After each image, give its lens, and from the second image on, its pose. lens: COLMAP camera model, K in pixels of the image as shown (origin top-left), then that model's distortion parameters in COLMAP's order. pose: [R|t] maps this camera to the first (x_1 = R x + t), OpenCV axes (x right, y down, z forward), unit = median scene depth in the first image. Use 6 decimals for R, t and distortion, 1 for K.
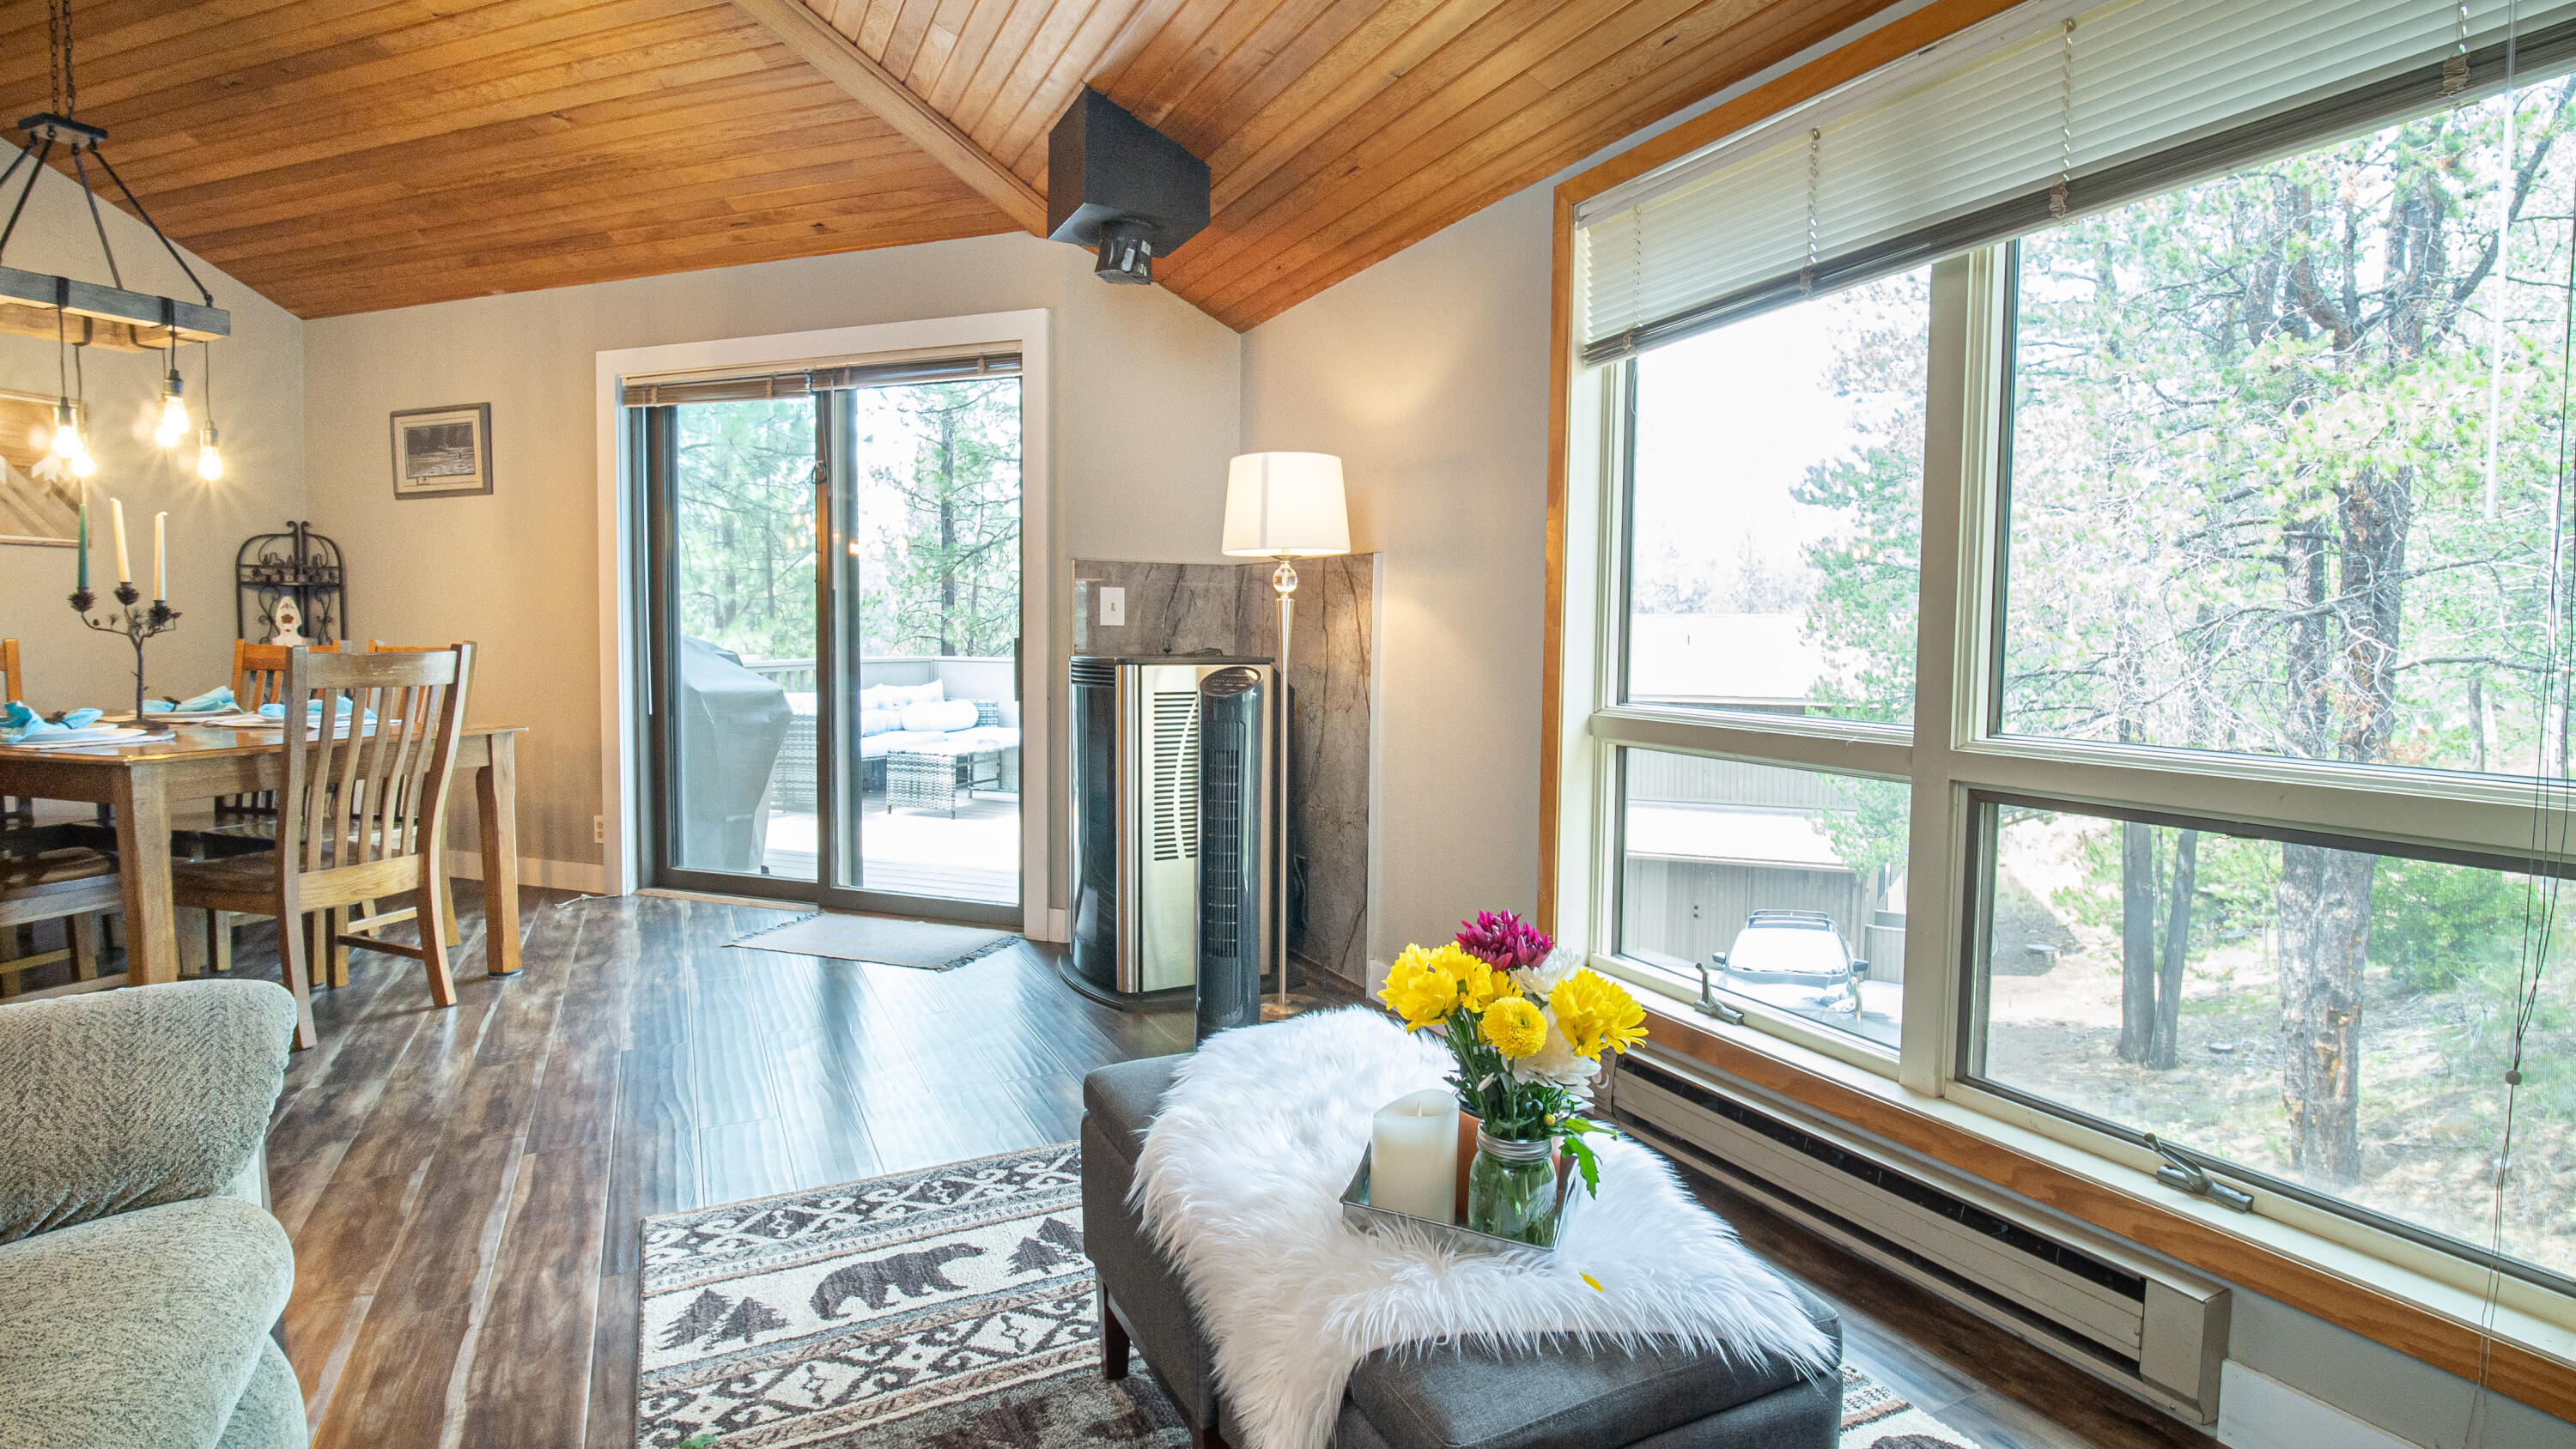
lens RADIAL K [[1162.3, 0, 1222.0], [0, 1162.3, 693.2], [0, 0, 1]] dist [-0.018260, -0.001461]
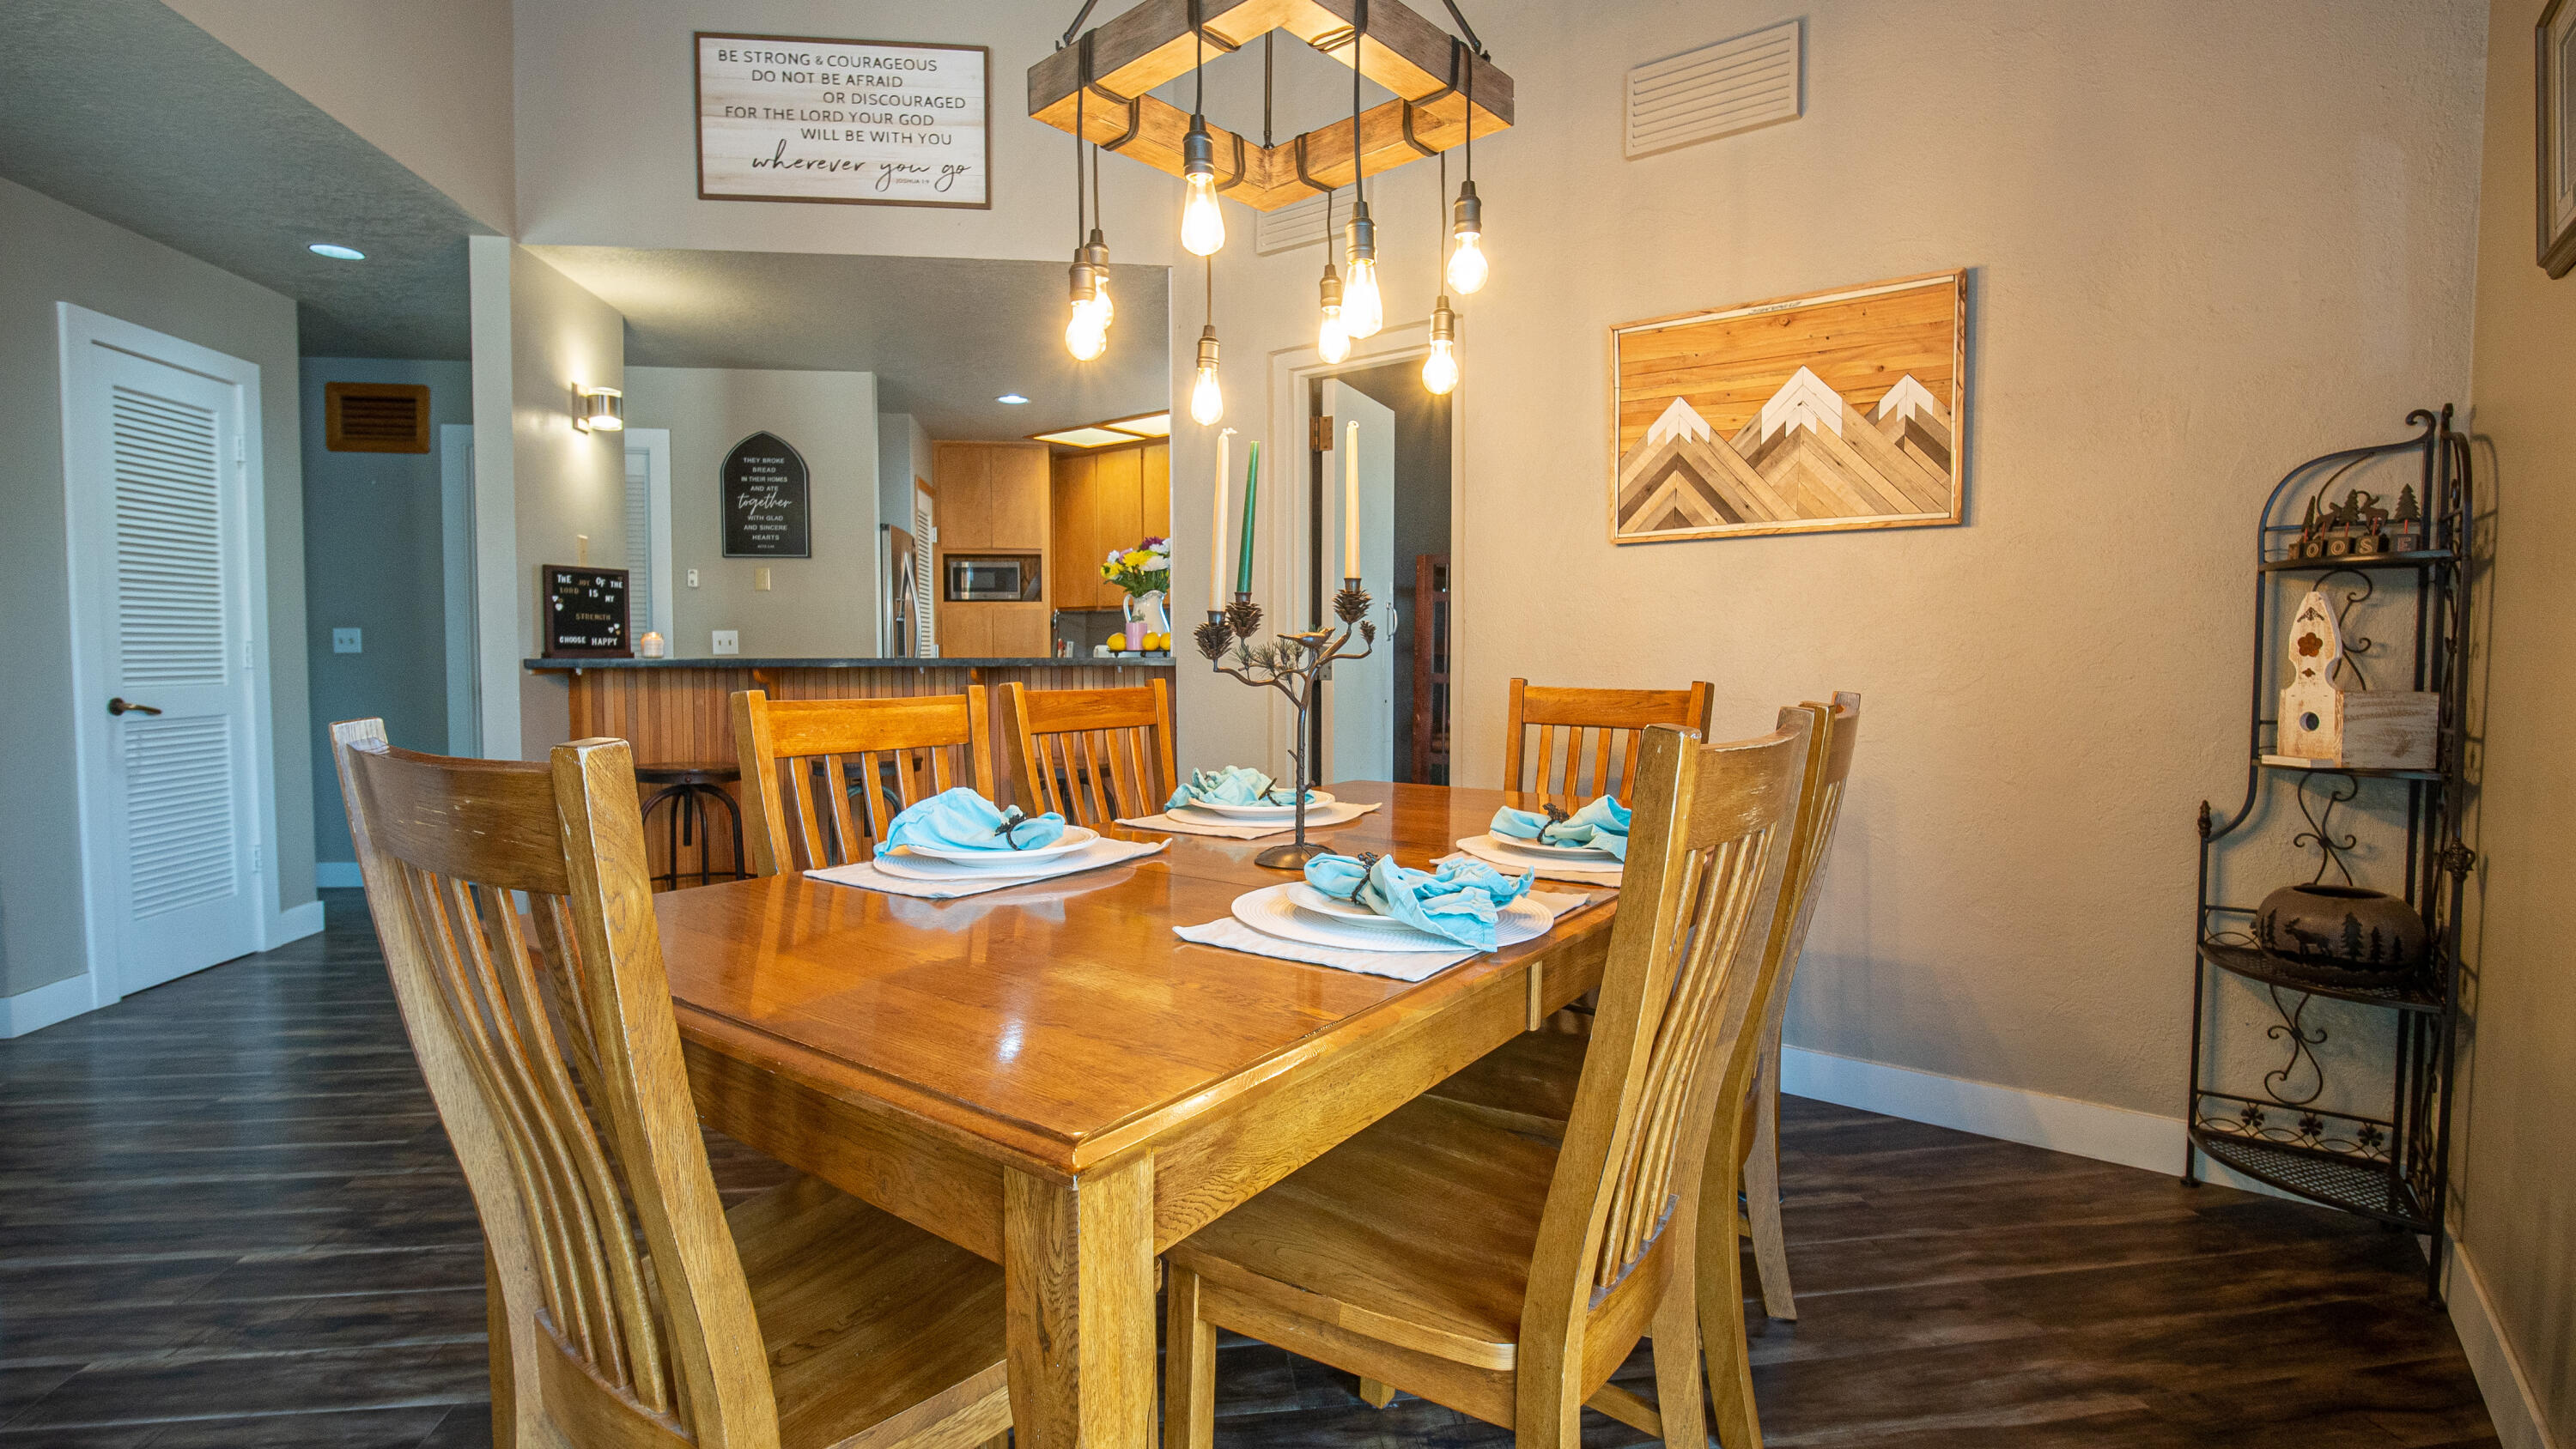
lens RADIAL K [[1162.3, 0, 1301.9], [0, 1162.3, 710.5], [0, 0, 1]] dist [-0.018260, -0.001461]
pose [[-0.304573, 0.041563, -0.951582, -0.315166], [-0.053356, 0.996734, 0.060613, -0.048402], [0.950993, 0.069234, -0.301361, 0.810359]]
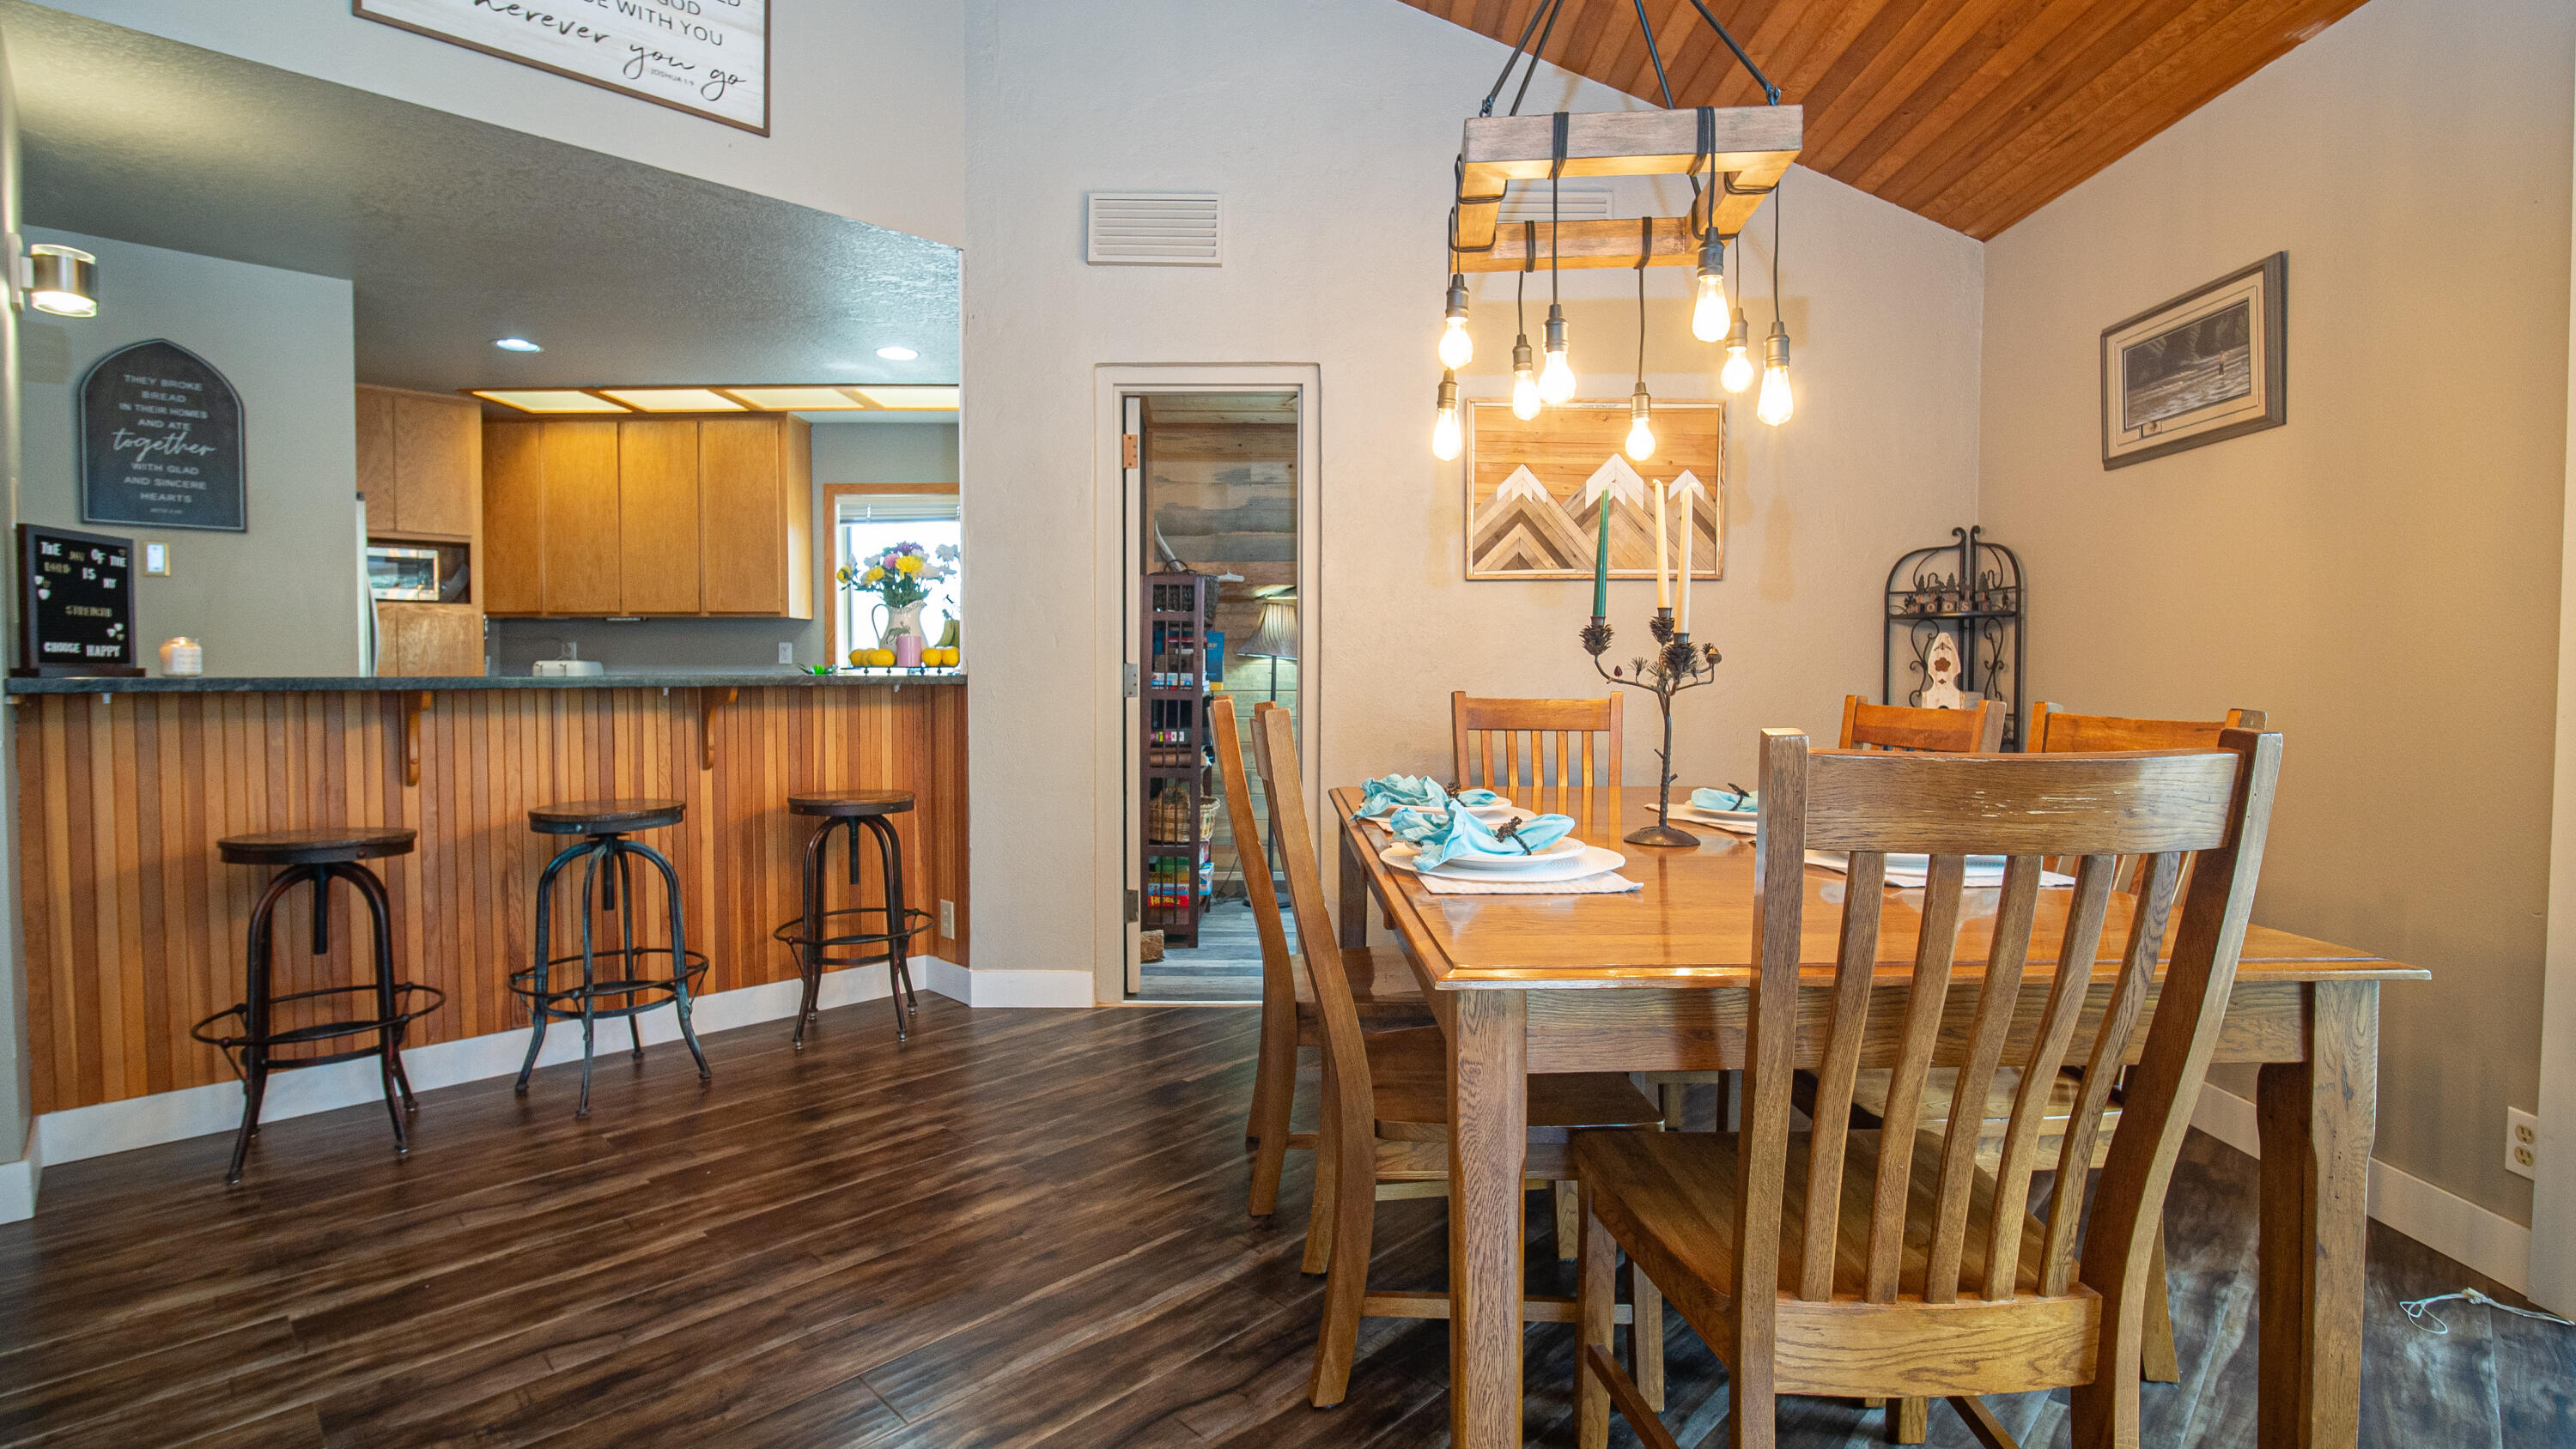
lens RADIAL K [[1162.3, 0, 1297.4], [0, 1162.3, 704.6], [0, 0, 1]] dist [-0.018260, -0.001461]
pose [[0.327085, 0.020832, -0.944765, -0.291437], [-0.049705, 0.998752, 0.004814, -0.025721], [0.943687, 0.045385, 0.327712, 0.419860]]
